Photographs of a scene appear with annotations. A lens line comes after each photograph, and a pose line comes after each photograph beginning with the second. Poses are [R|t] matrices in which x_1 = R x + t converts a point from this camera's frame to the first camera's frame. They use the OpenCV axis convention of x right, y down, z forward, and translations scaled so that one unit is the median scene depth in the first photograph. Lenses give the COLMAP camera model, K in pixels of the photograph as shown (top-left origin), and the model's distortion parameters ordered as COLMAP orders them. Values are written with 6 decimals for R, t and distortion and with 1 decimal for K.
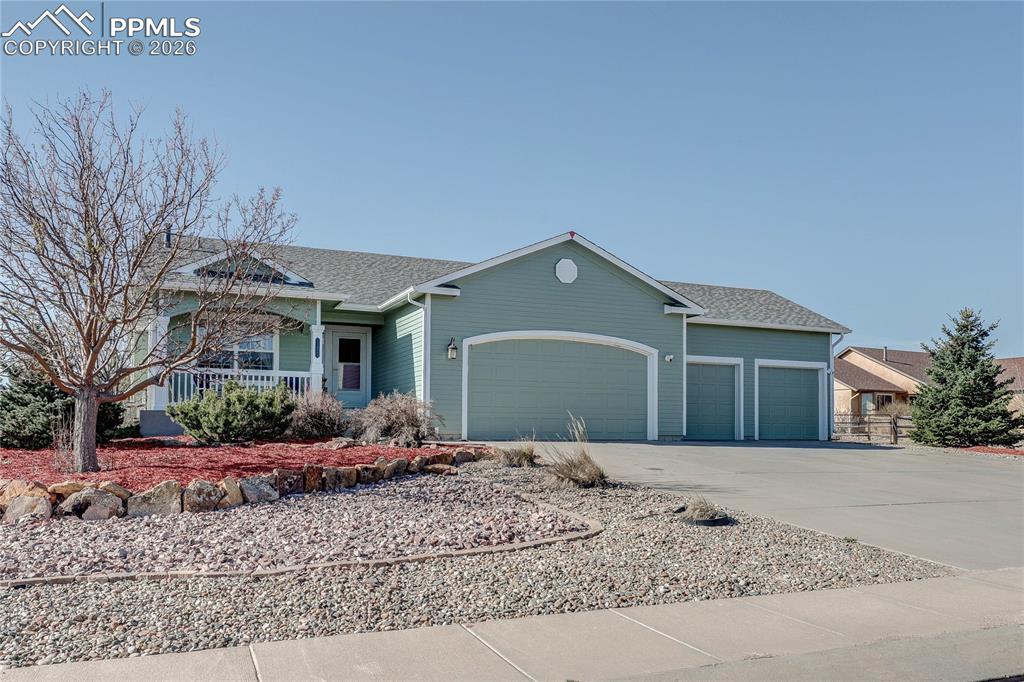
lens RADIAL K [[797.0, 0, 518.7], [0, 797.0, 339.4], [0, 0, 1]] dist [-0.002714, 0.000630]
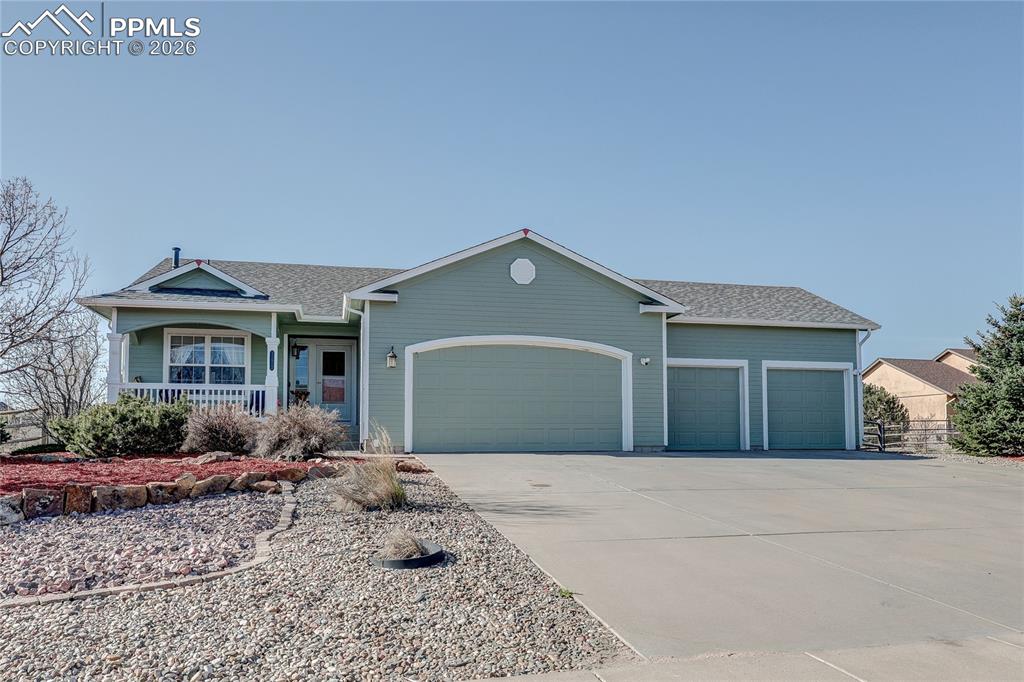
lens RADIAL K [[747.9, 0, 505.3], [0, 747.9, 344.4], [0, 0, 1]] dist [-0.003929, 0.003494]
pose [[0.984081, -0.032469, -0.174732, 0.182488], [0.029707, 0.999389, -0.018404, 0.015089], [0.175223, 0.012920, 0.984444, 0.124736]]
